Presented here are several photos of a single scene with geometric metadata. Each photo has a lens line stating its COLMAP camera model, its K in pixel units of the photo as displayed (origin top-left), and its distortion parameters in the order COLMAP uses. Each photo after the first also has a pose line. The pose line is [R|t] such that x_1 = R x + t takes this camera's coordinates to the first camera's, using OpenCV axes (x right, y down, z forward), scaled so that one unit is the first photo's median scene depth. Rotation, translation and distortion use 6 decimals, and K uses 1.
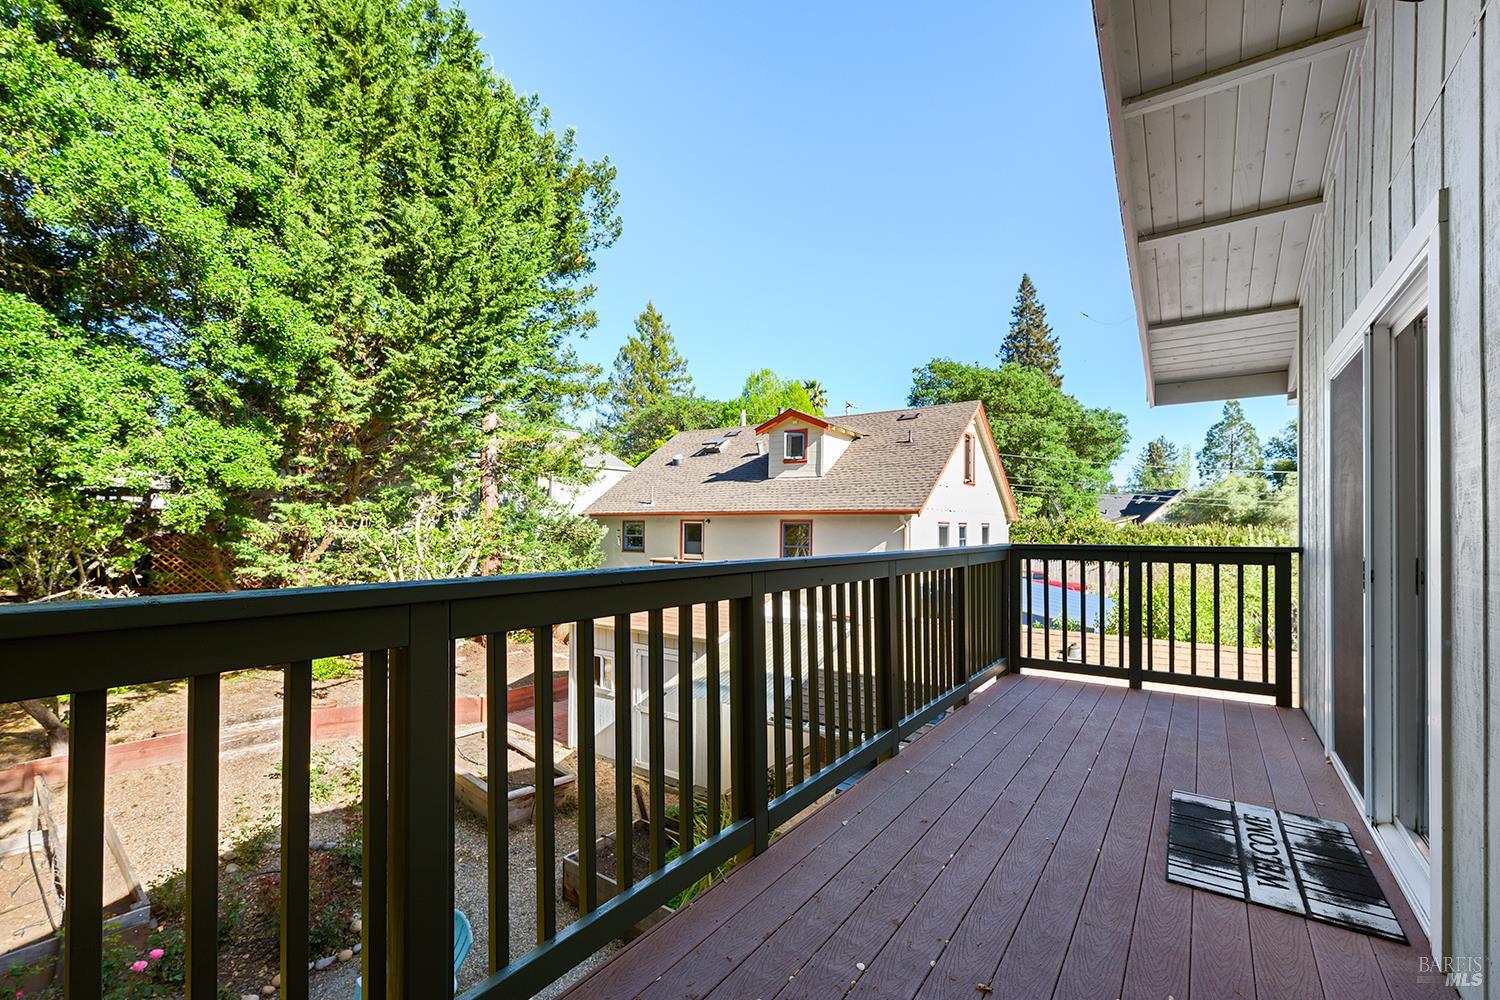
lens RADIAL K [[627.5, 0, 767.2], [0, 627.5, 525.7], [0, 0, 1]] dist [0.000122, -0.000210]
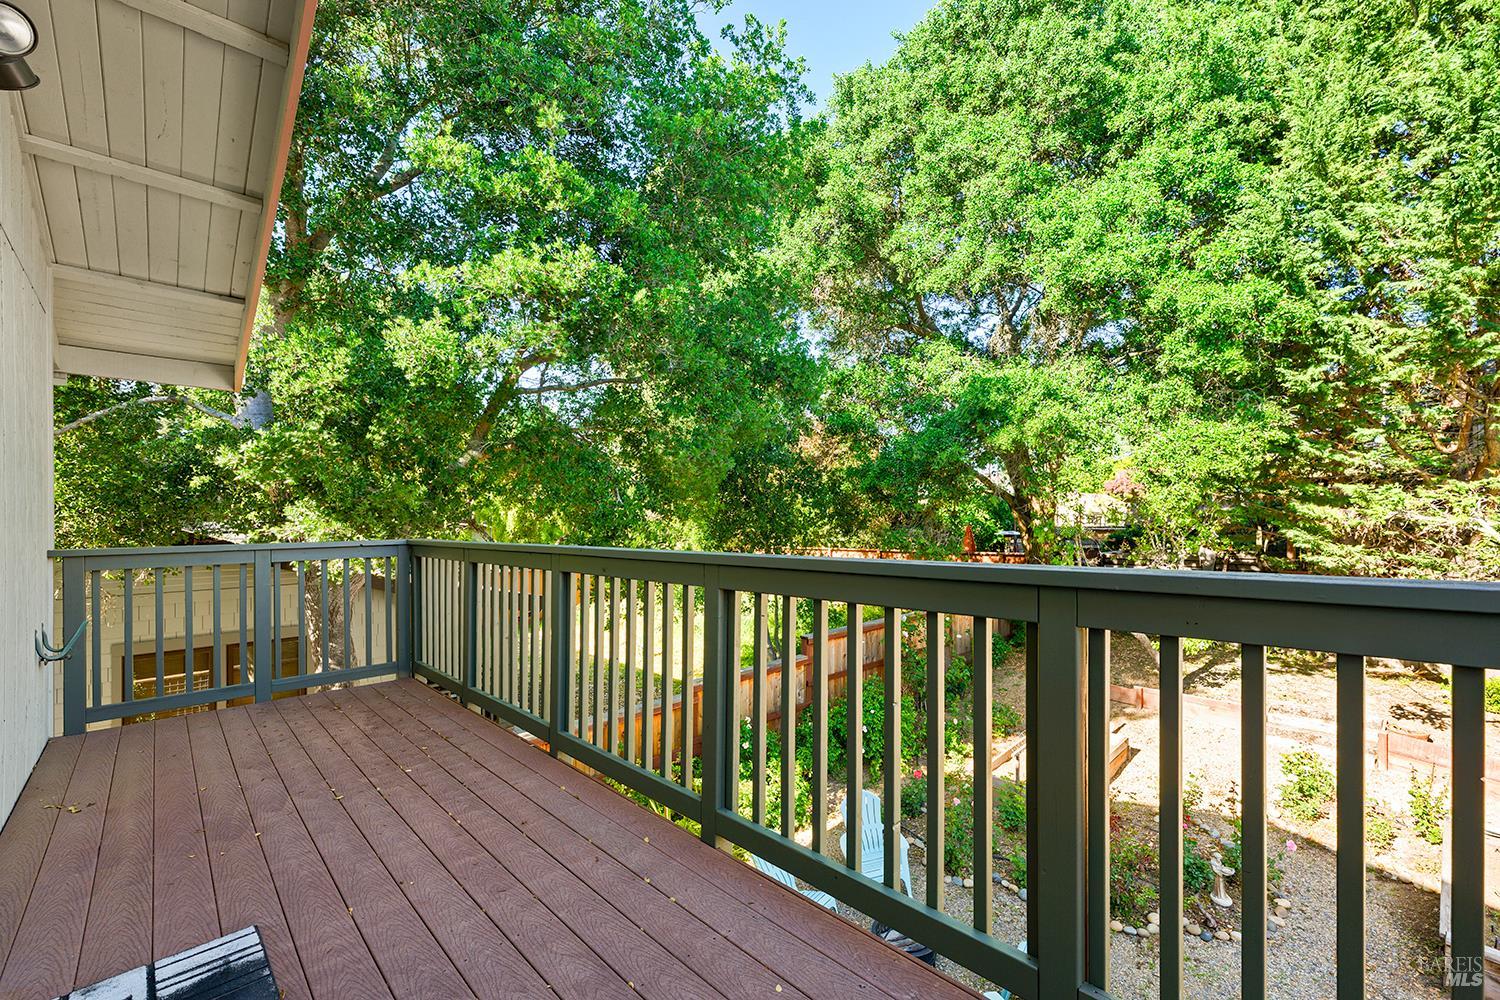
lens RADIAL K [[627.5, 0, 767.2], [0, 627.5, 525.7], [0, 0, 1]] dist [0.000122, -0.000210]
pose [[-0.179204, 0.009096, -0.983770, 1.237184], [0.012773, 0.999894, 0.006918, 0.012933], [0.983729, -0.011326, -0.179302, 1.692250]]
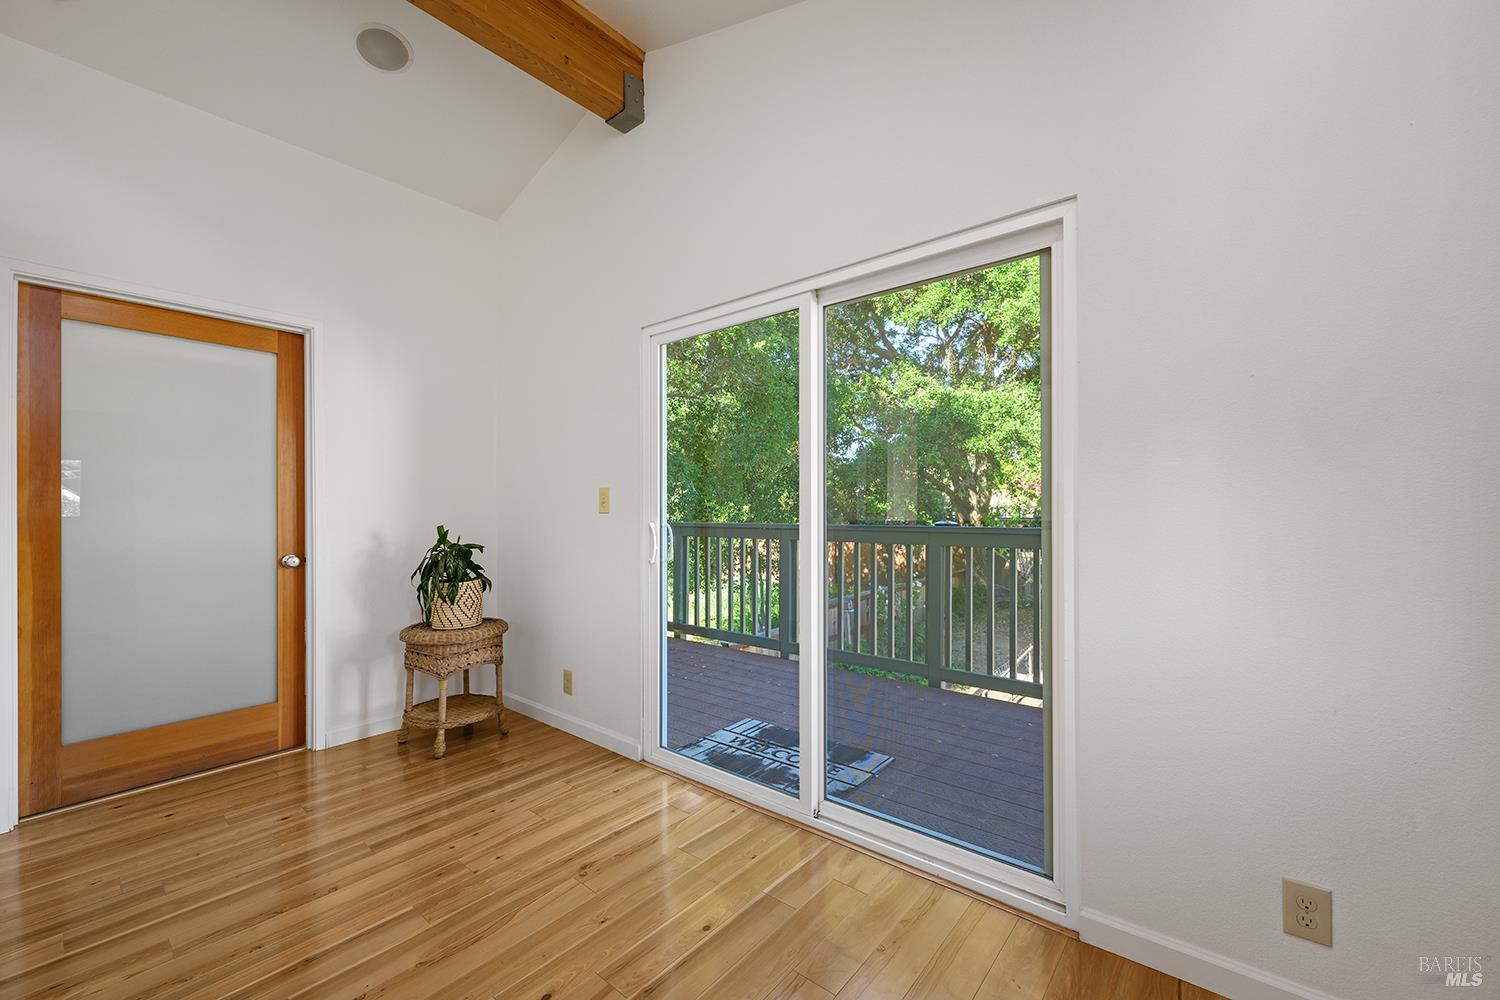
lens RADIAL K [[599.3, 0, 742.4], [0, 599.3, 511.5], [0, 0, 1]] dist [0.000240, -0.000094]
pose [[-0.087200, -0.000412, -0.996191, 2.020843], [0.012065, 0.999926, -0.001470, 0.017323], [0.996118, -0.012147, -0.087189, 1.031921]]
